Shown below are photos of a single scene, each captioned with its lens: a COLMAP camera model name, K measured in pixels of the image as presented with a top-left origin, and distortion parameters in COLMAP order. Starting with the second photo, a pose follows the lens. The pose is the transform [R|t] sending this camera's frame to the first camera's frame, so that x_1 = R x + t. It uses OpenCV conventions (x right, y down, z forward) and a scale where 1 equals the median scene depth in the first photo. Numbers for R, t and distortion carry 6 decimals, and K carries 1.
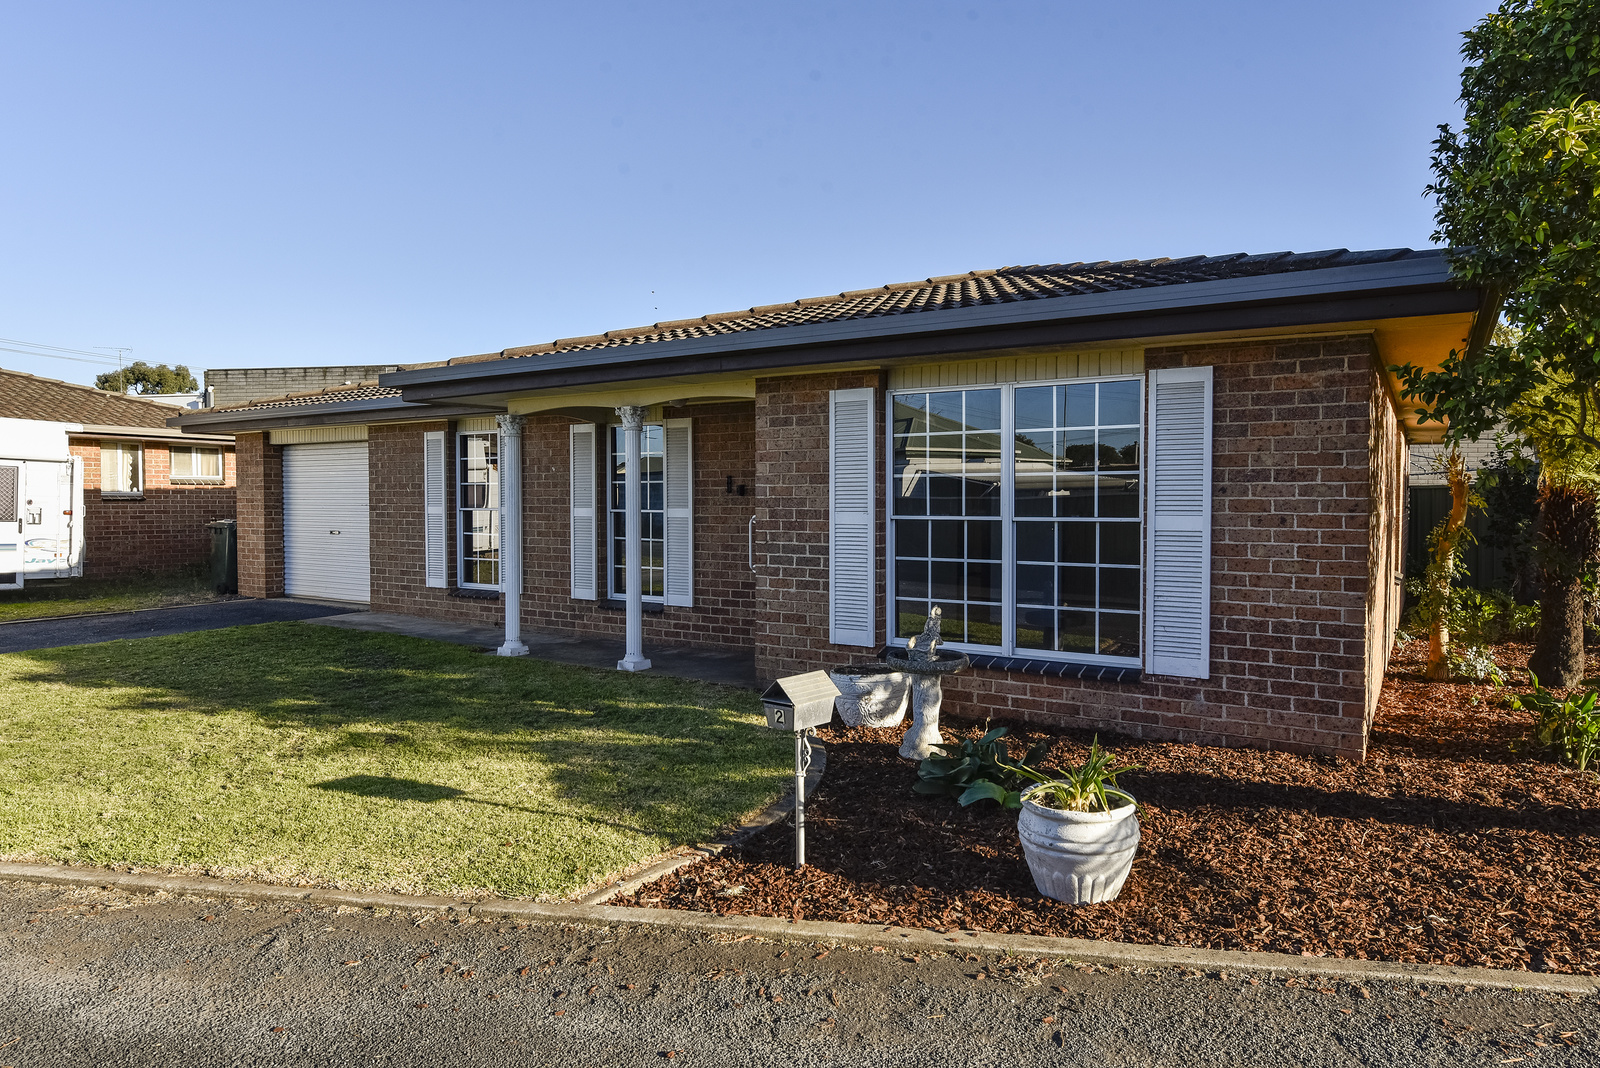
lens RADIAL K [[946.7, 0, 799.9], [0, 946.7, 519.5], [0, 0, 1]] dist [0.003438, 0.000232]
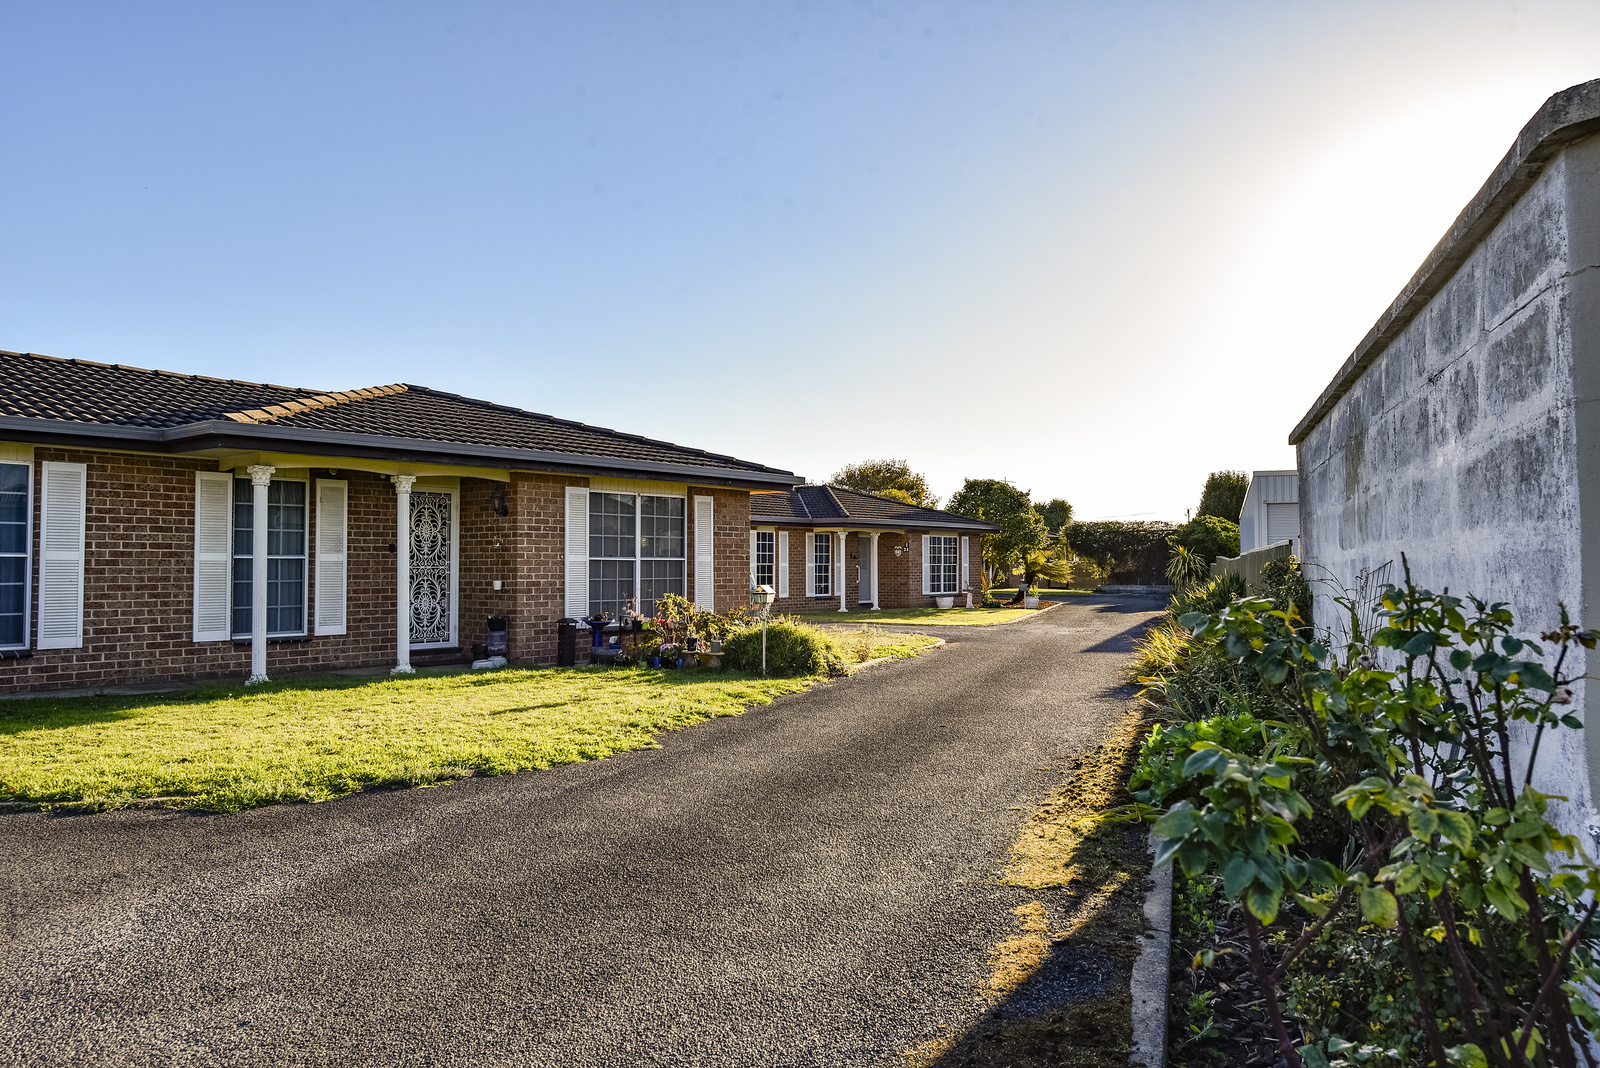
lens RADIAL K [[1048.9, 0, 800.0], [0, 1048.9, 534.0], [0, 0, 1]] dist [0.001077, -0.000063]
pose [[0.138408, 0.010432, 0.990320, -1.399427], [0.007247, 0.999907, -0.011545, -0.016792], [-0.990349, 0.008775, 0.138319, 0.227319]]
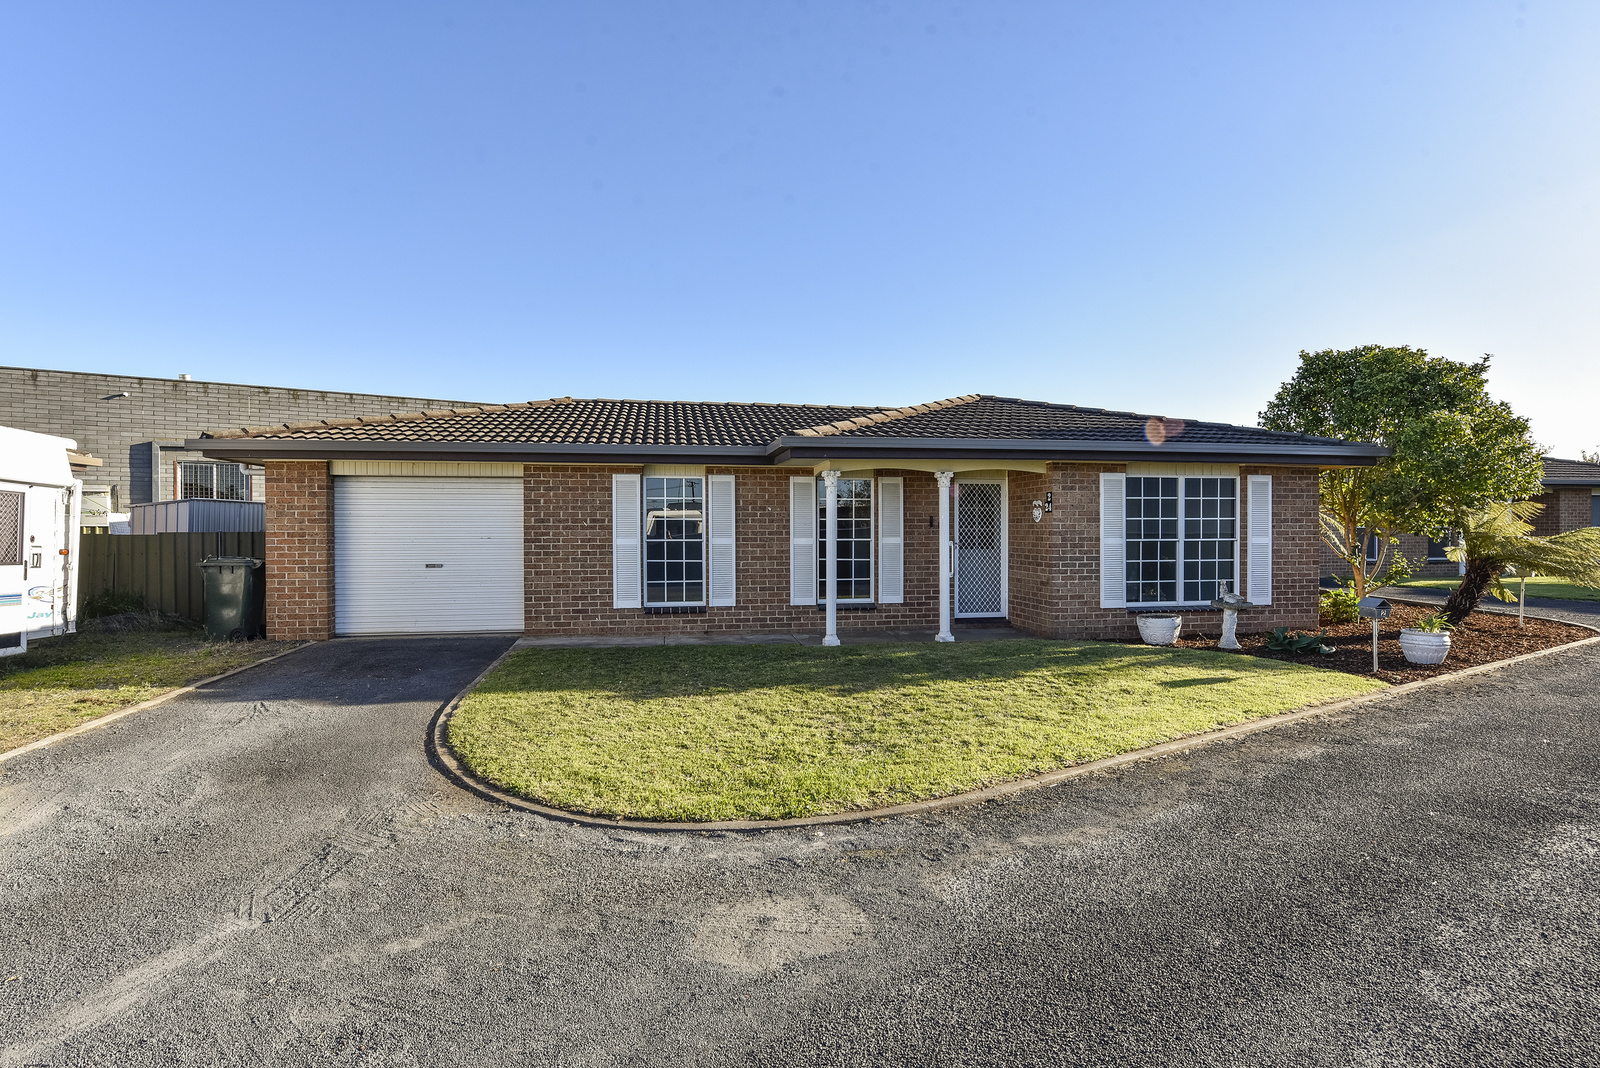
lens RADIAL K [[792.7, 0, 800.0], [0, 792.7, 534.0], [0, 0, 1]] dist [-0.002240, -0.000270]
pose [[0.753984, -0.007203, 0.656854, -1.076793], [0.017016, 0.999819, -0.008567, -0.008969], [-0.656673, 0.017636, 0.753969, 0.157890]]
